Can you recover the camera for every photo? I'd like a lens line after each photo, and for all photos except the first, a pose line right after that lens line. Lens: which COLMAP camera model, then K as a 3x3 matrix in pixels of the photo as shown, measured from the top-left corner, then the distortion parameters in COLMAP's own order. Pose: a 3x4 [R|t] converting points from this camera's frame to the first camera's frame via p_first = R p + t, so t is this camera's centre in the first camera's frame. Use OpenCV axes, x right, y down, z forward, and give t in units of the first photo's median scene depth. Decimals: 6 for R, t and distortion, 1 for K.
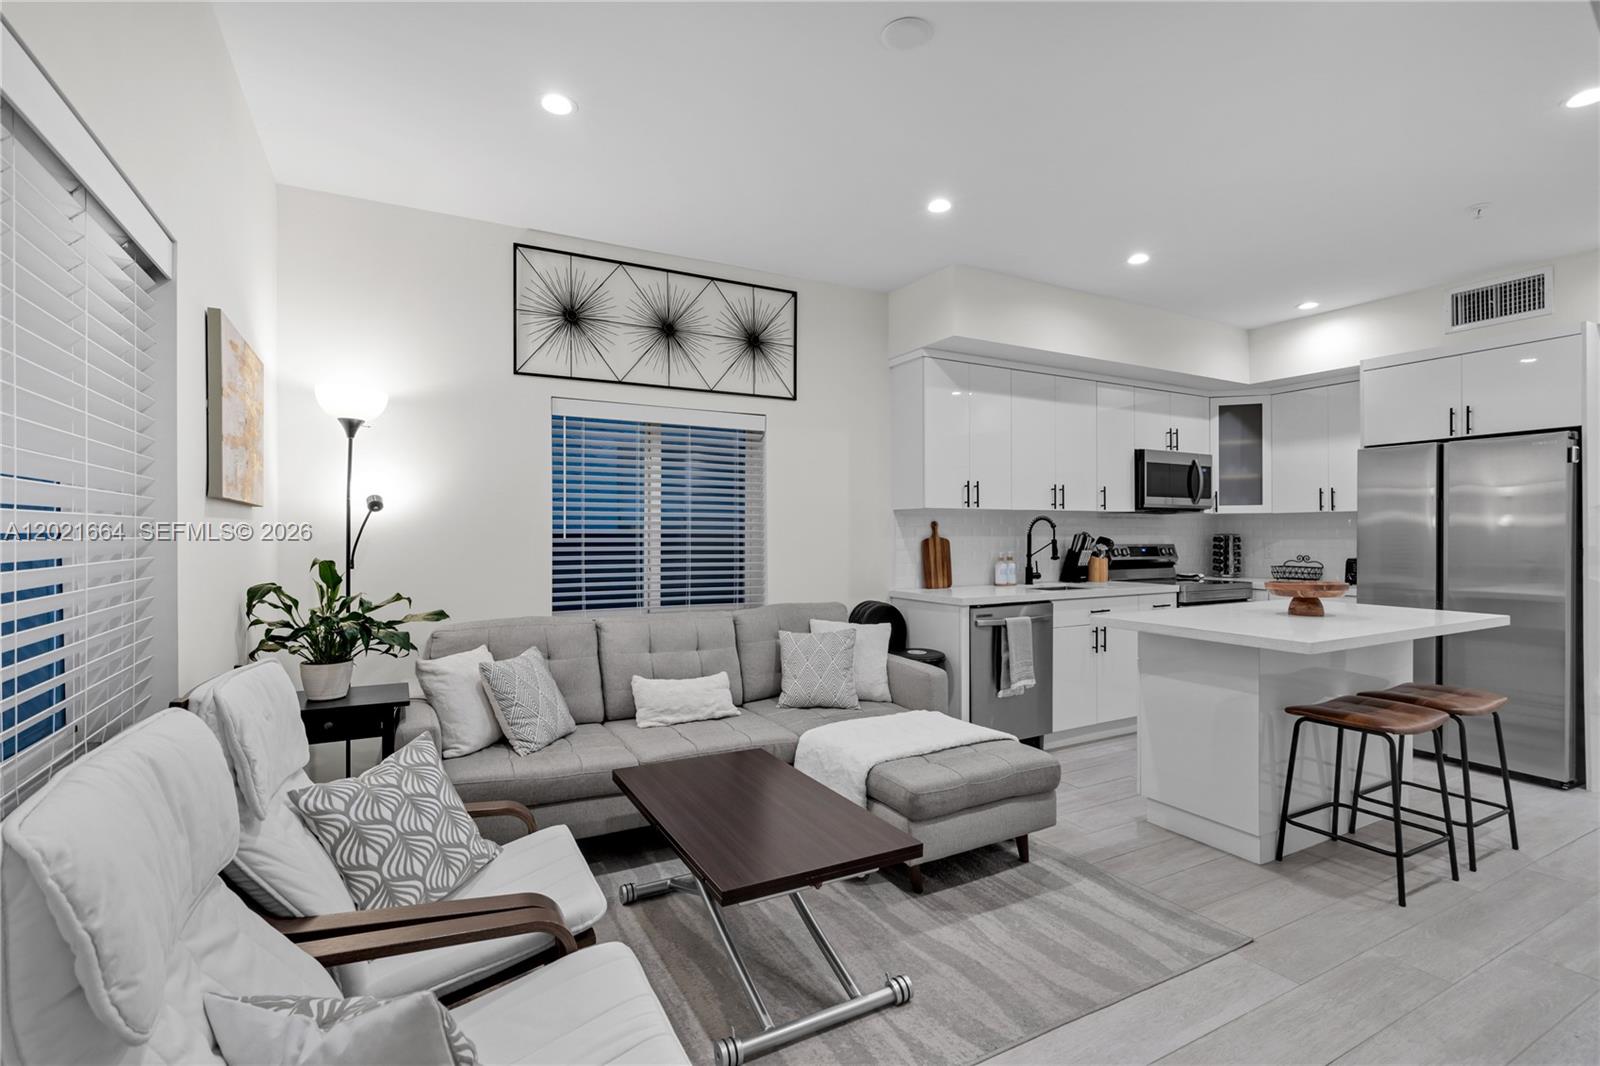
lens RADIAL K [[745.3, 0, 800.0], [0, 745.3, 533.0], [0, 0, 1]] dist [-0.001601, 0.000636]
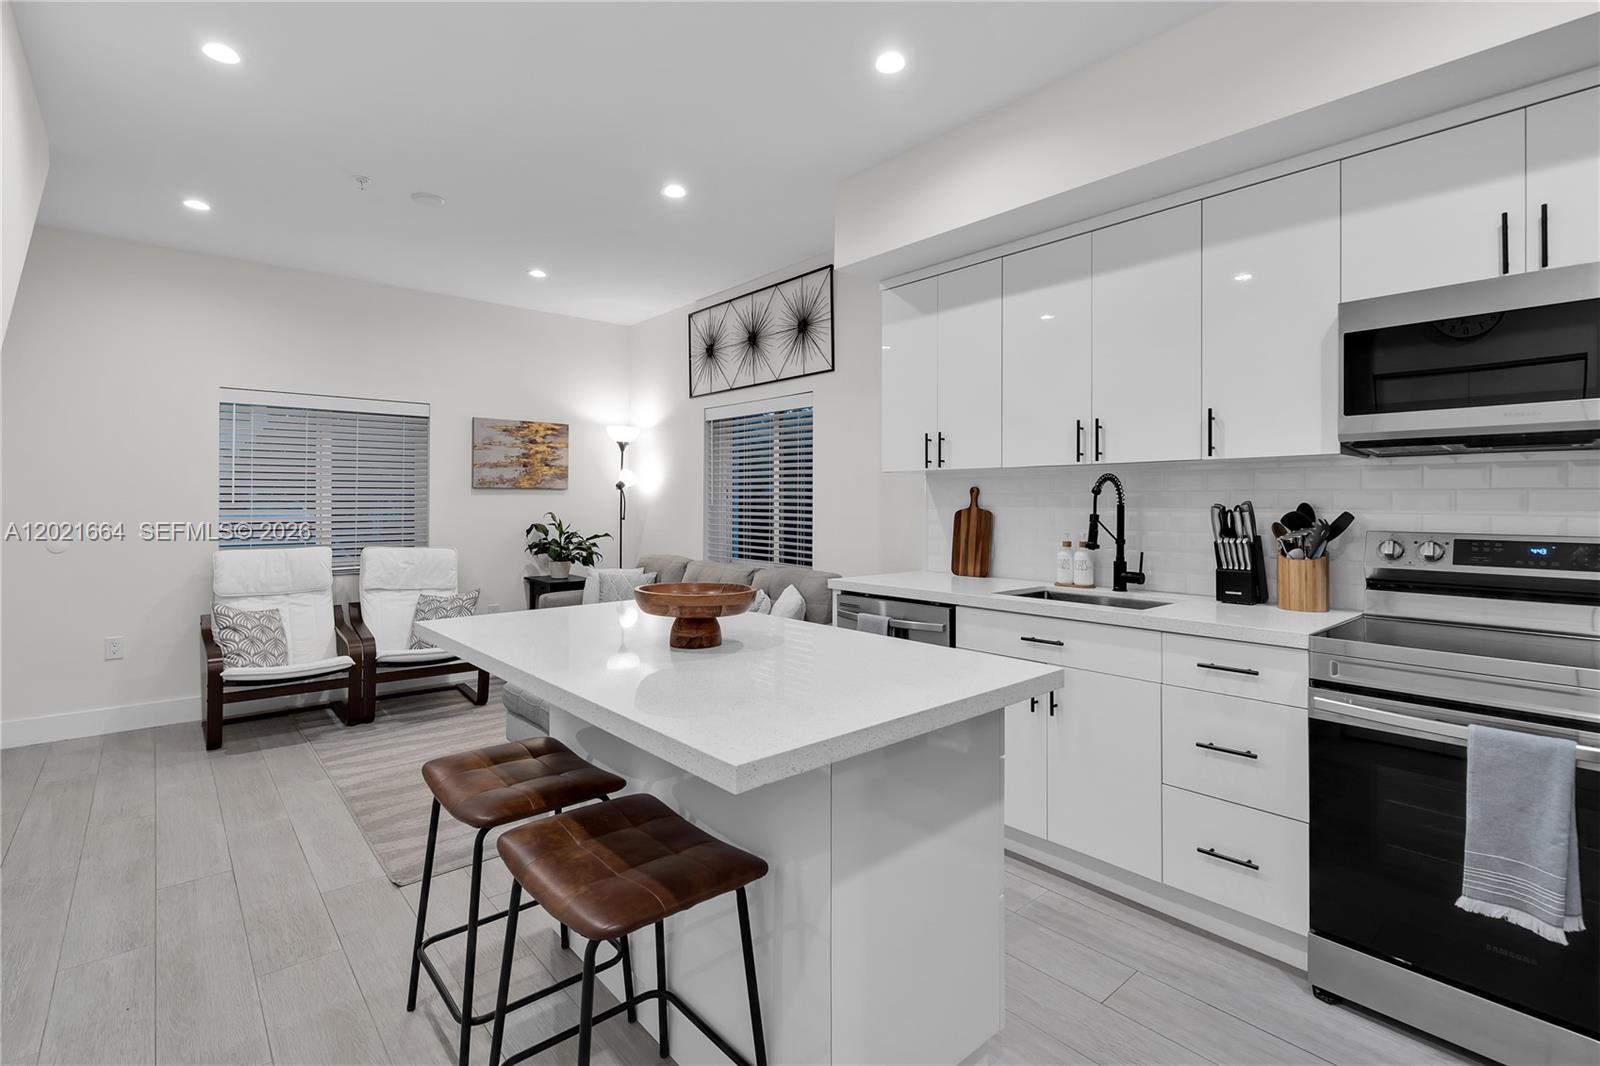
lens RADIAL K [[750.7, 0, 792.6], [0, 750.7, 504.6], [0, 0, 1]] dist [-0.002351, -0.000429]
pose [[0.205483, 0.001602, -0.978659, 0.845488], [-0.006209, 0.999981, 0.000333, 0.002649], [0.978641, 0.006008, 0.205489, 0.638260]]
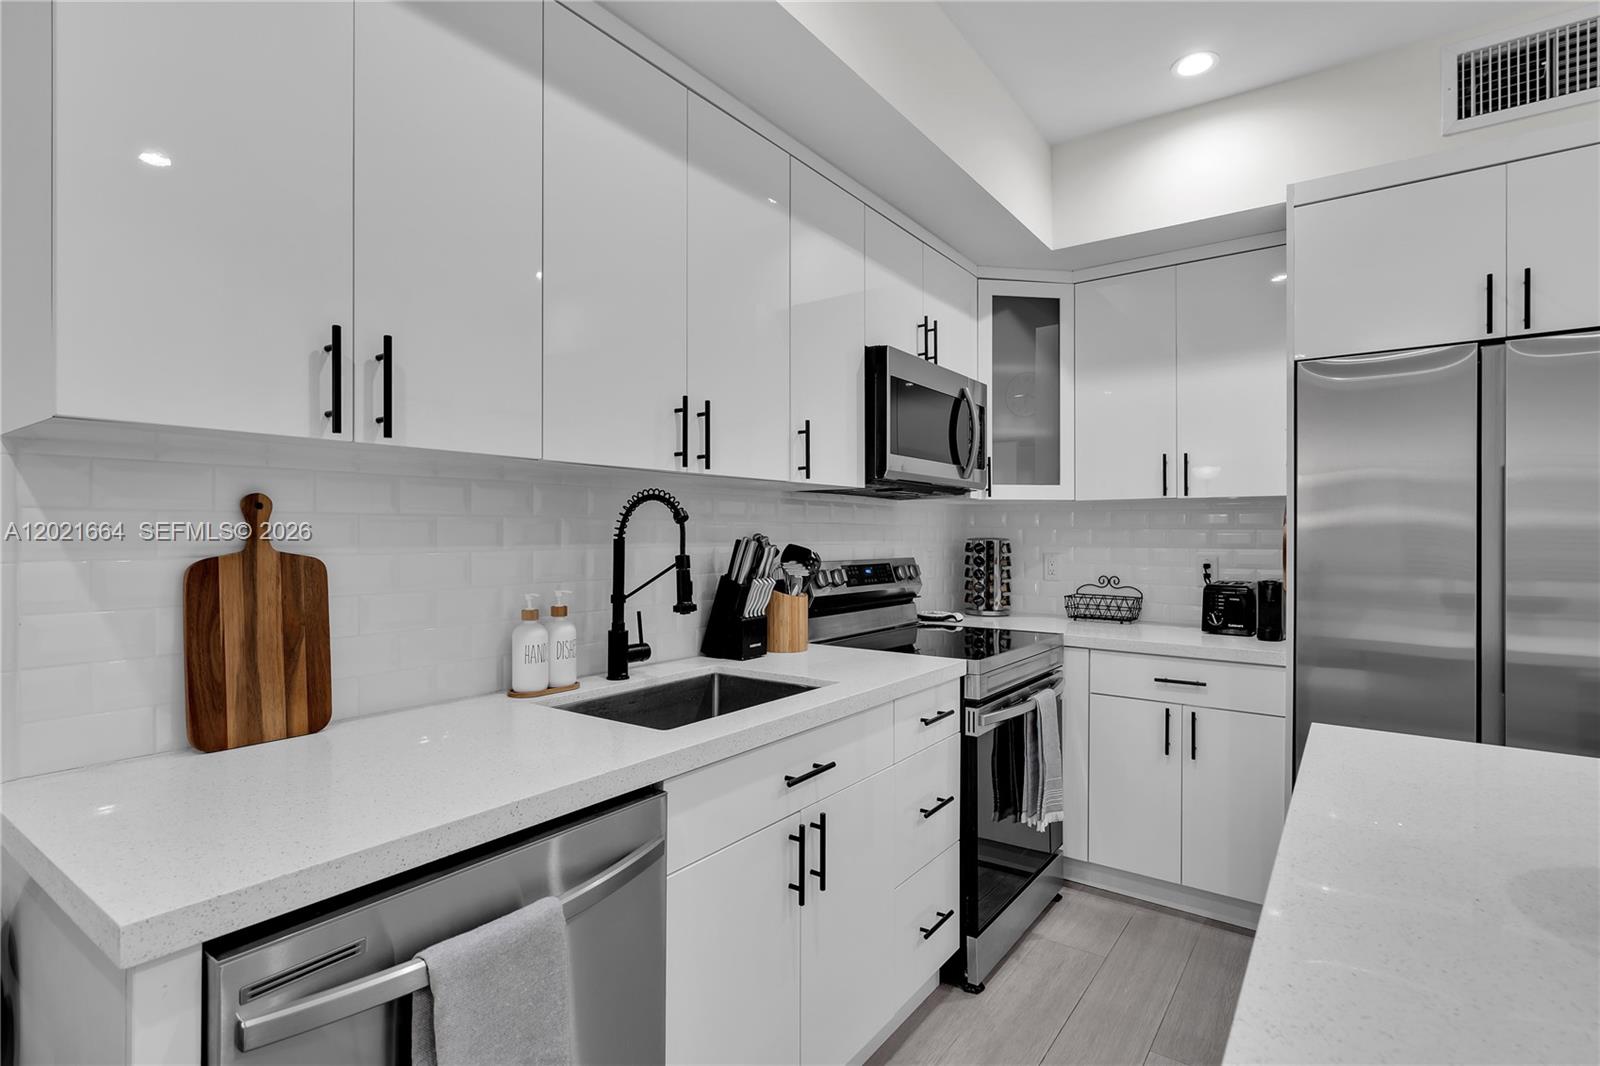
lens RADIAL K [[789.3, 0, 800.0], [0, 789.3, 533.0], [0, 0, 1]] dist [0.002161, 0.000195]
pose [[0.902950, 0.003726, 0.429729, 0.226009], [-0.003760, 0.999993, -0.000769, -0.001755], [-0.429729, -0.000922, 0.902957, 0.626495]]
